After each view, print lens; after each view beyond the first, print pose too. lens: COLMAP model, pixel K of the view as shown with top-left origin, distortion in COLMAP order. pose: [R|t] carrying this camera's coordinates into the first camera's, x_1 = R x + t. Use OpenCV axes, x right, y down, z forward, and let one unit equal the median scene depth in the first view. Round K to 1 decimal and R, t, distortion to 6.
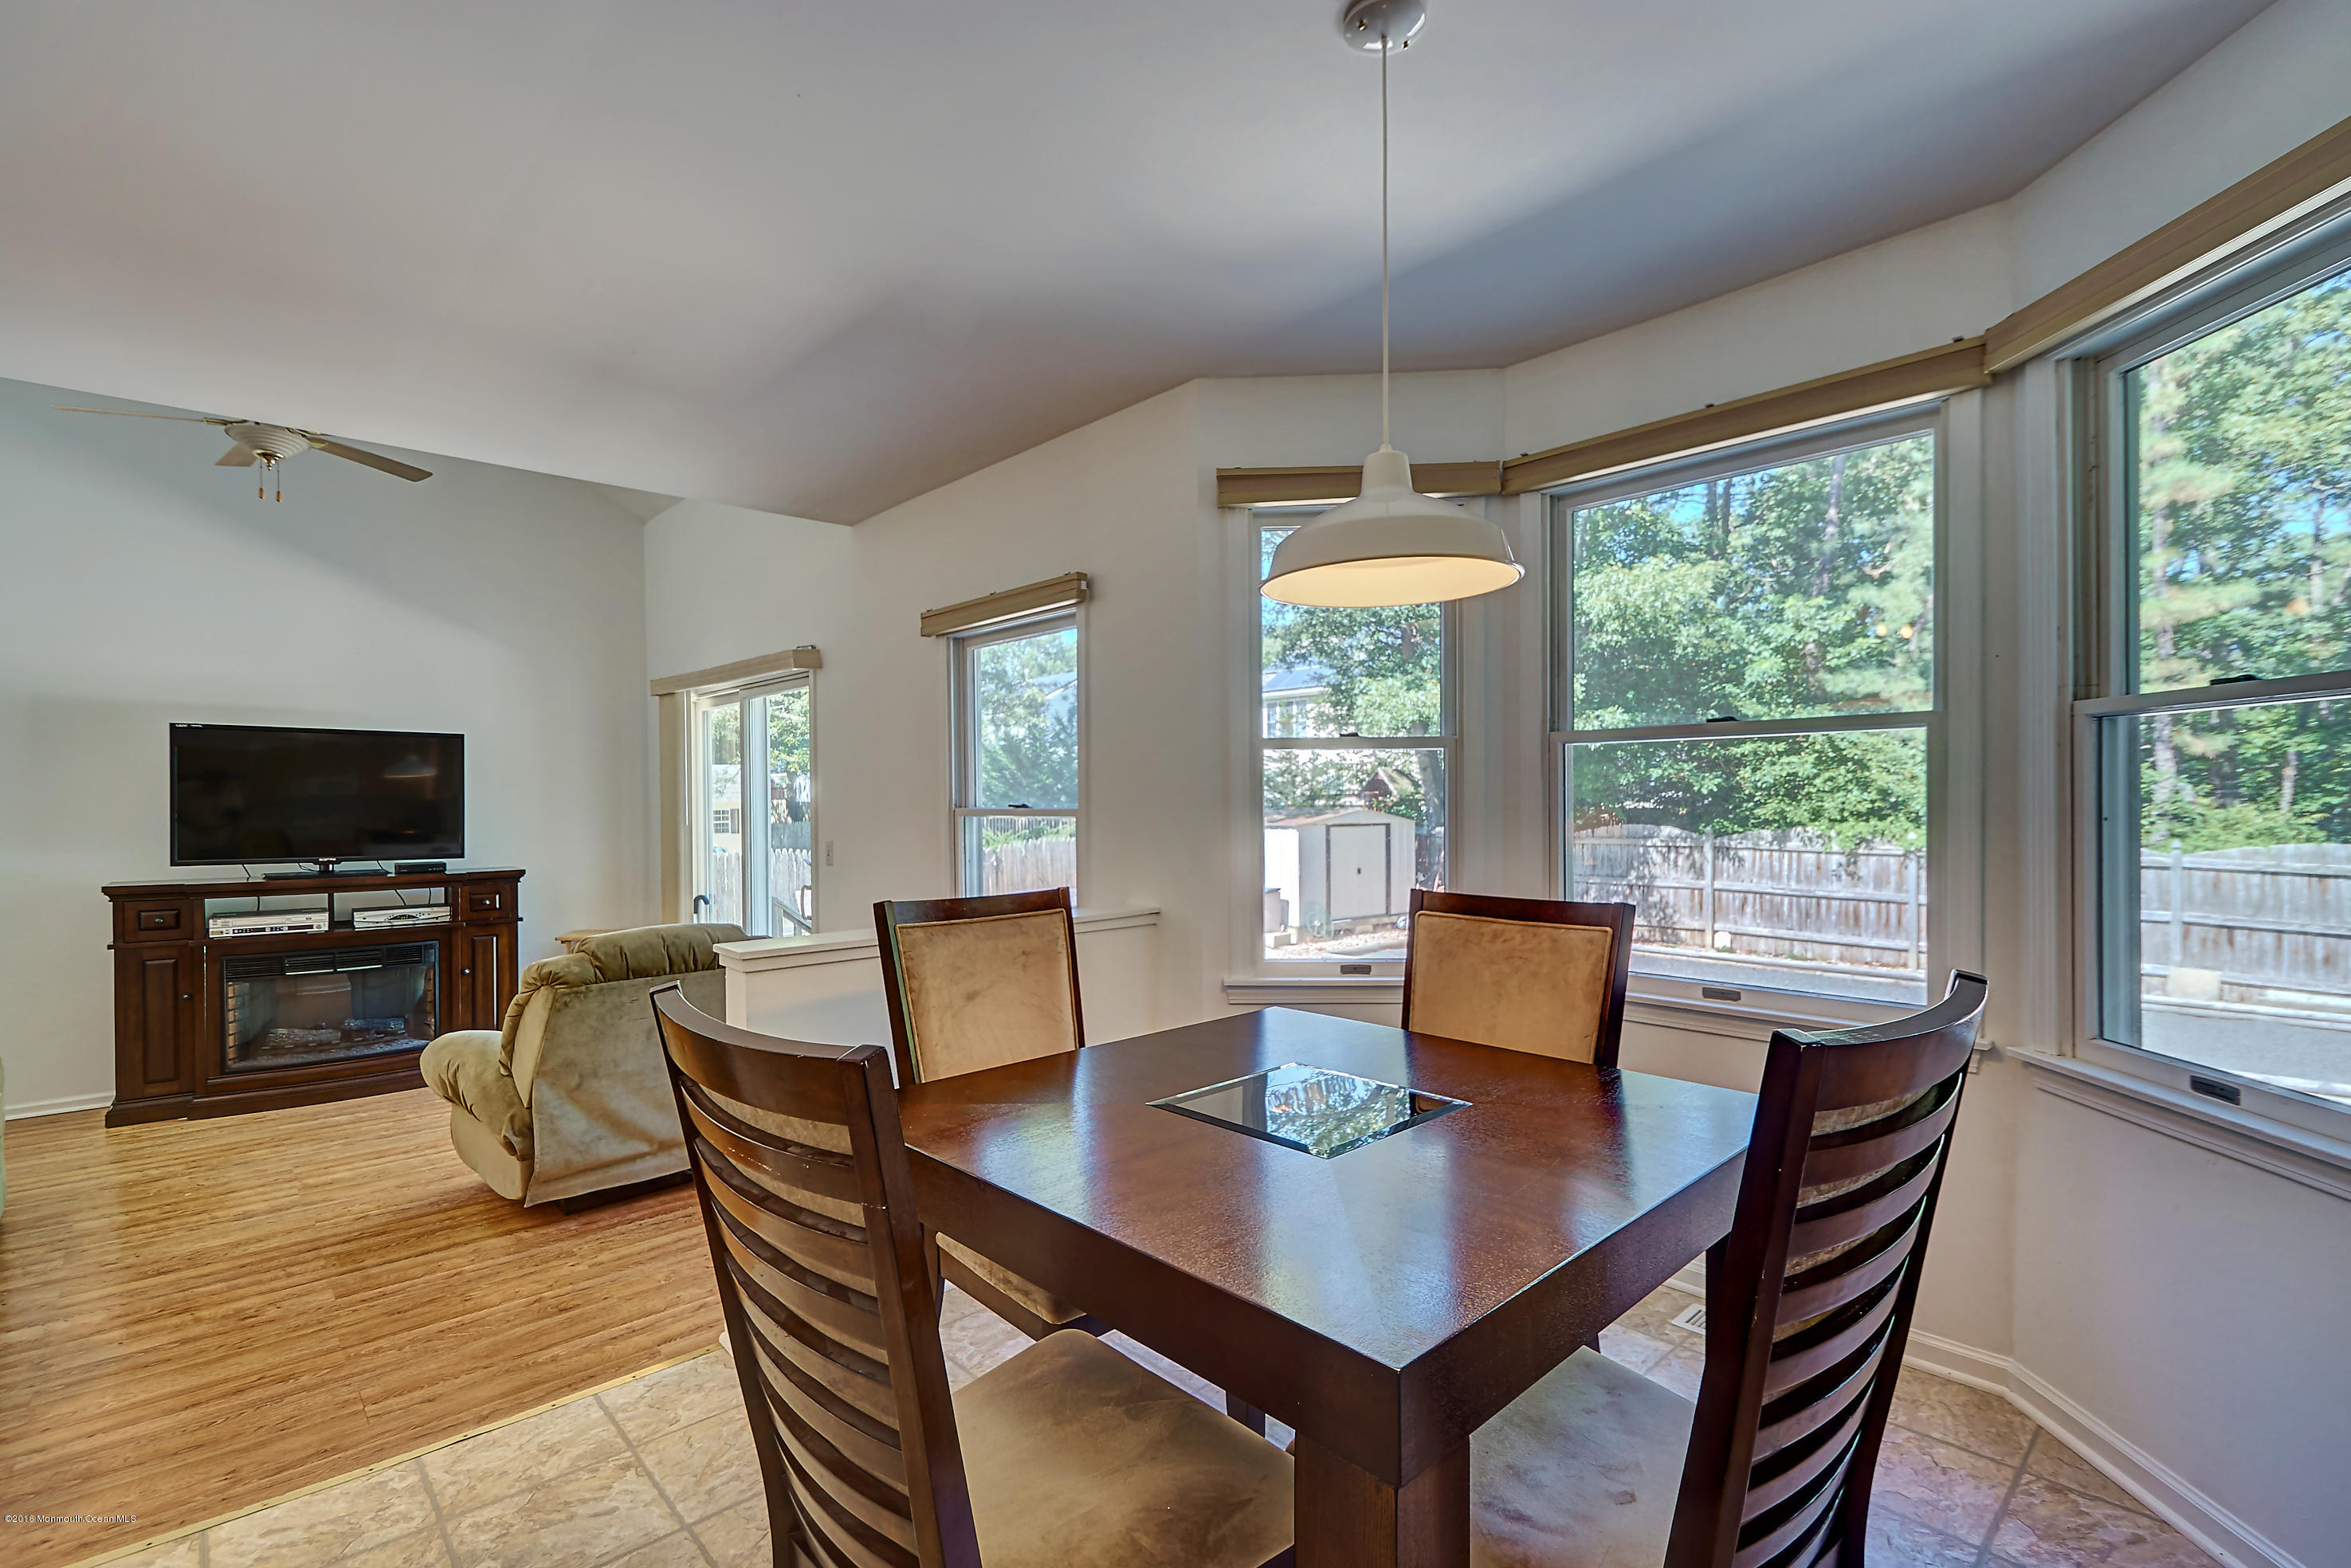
lens RADIAL K [[1043.8, 0, 1170.1], [0, 1043.8, 808.5], [0, 0, 1]] dist [0.008039, -0.005005]
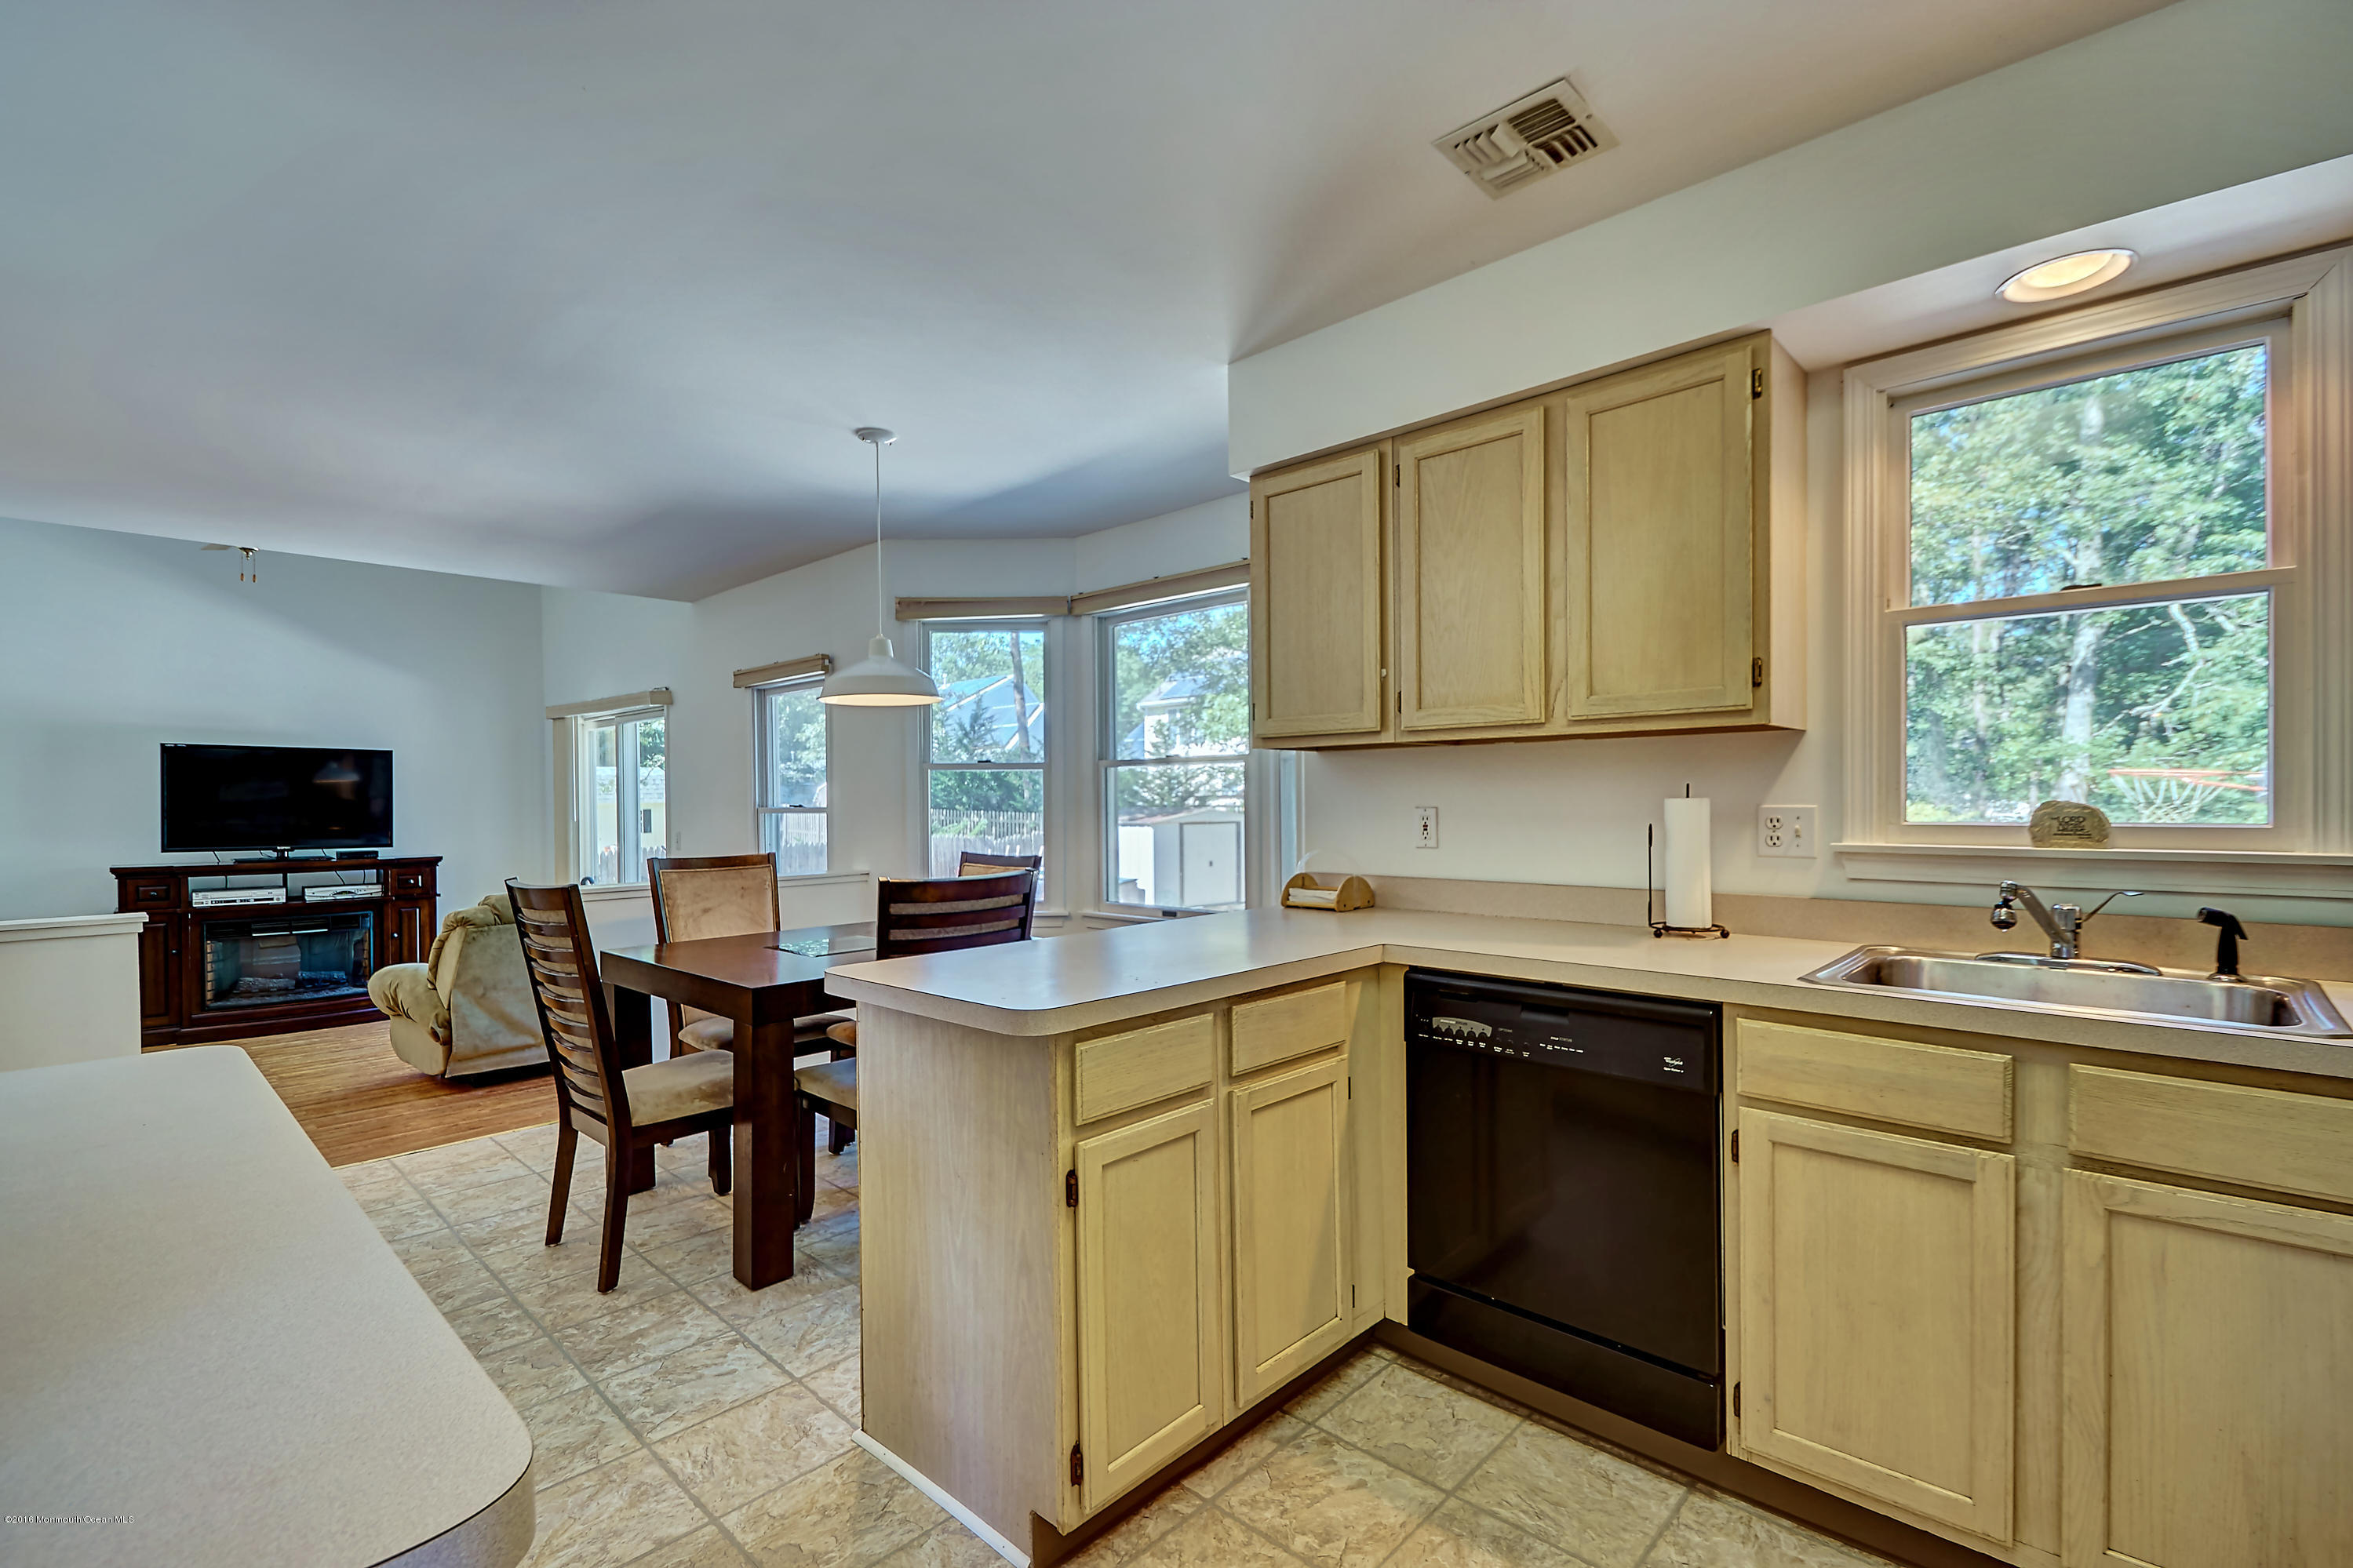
lens RADIAL K [[1044.6, 0, 1184.2], [0, 1044.6, 809.0], [0, 0, 1]] dist [0.008039, -0.005005]
pose [[0.997673, -0.000893, 0.068175, 0.238427], [0.000878, 1.000000, 0.000238, 0.001460], [-0.068175, -0.000178, 0.997673, -0.403071]]
